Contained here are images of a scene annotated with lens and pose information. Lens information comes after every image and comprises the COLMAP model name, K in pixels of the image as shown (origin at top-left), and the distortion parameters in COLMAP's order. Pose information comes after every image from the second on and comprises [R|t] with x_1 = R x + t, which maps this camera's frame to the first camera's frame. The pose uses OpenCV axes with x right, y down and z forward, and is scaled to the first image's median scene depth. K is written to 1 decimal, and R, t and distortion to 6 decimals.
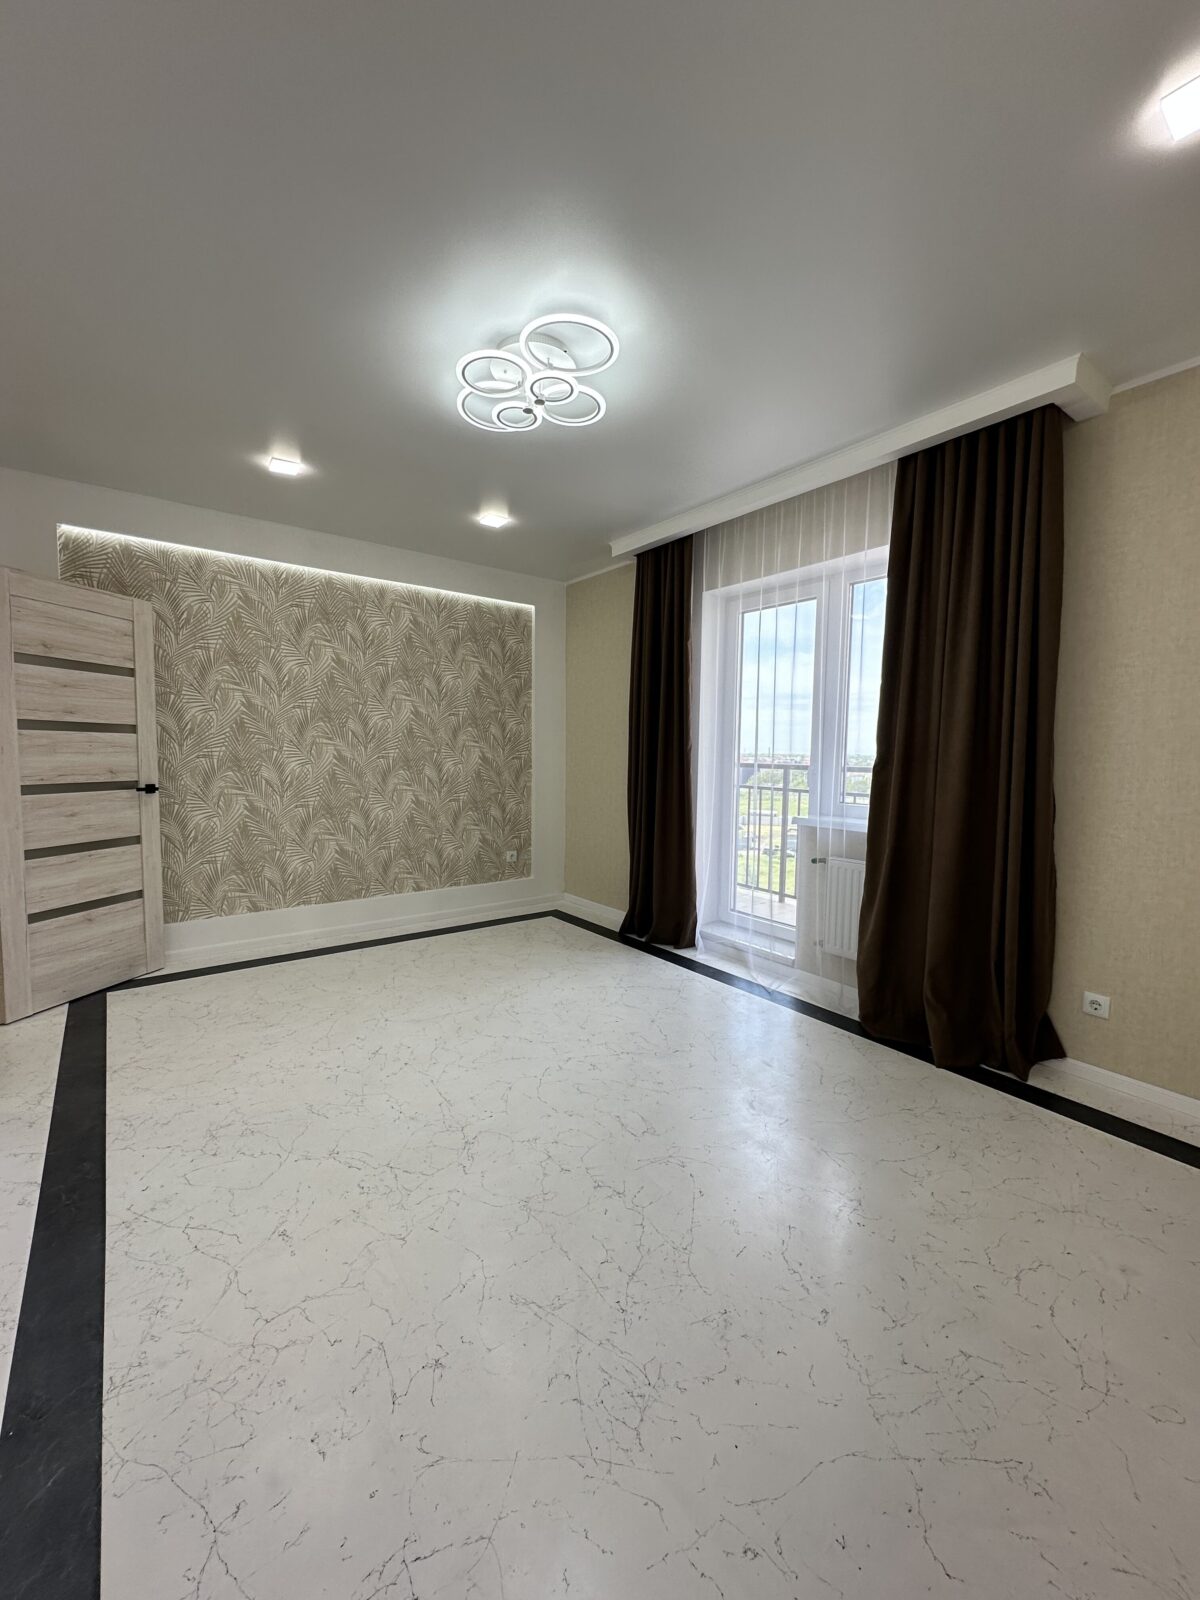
lens RADIAL K [[635.1, 0, 602.4], [0, 635.1, 798.8], [0, 0, 1]] dist [-0.002007, -0.000030]
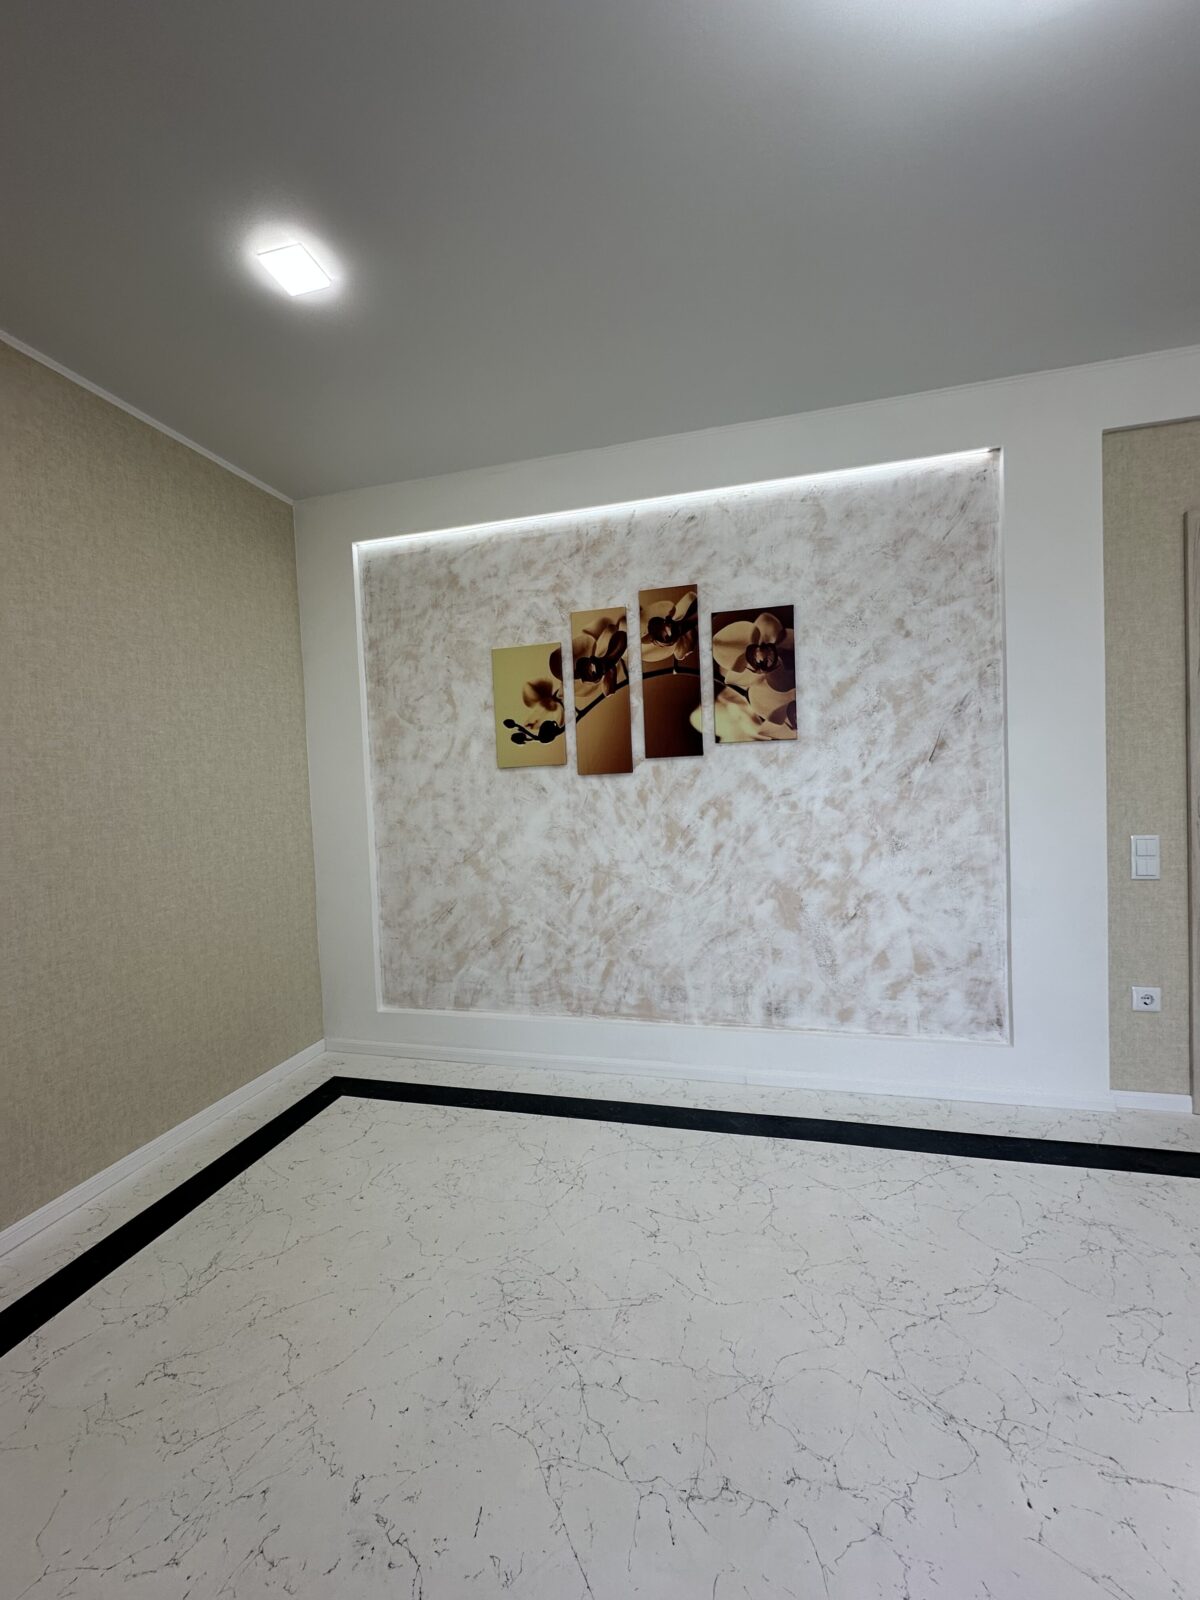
lens RADIAL K [[635.1, 0, 603.6], [0, 635.1, 801.1], [0, 0, 1]] dist [-0.002007, -0.000030]
pose [[-0.783123, 0.040327, -0.620557, 0.498188], [-0.016545, 0.996191, 0.085618, -0.111418], [0.621646, 0.077316, -0.779473, 1.536523]]
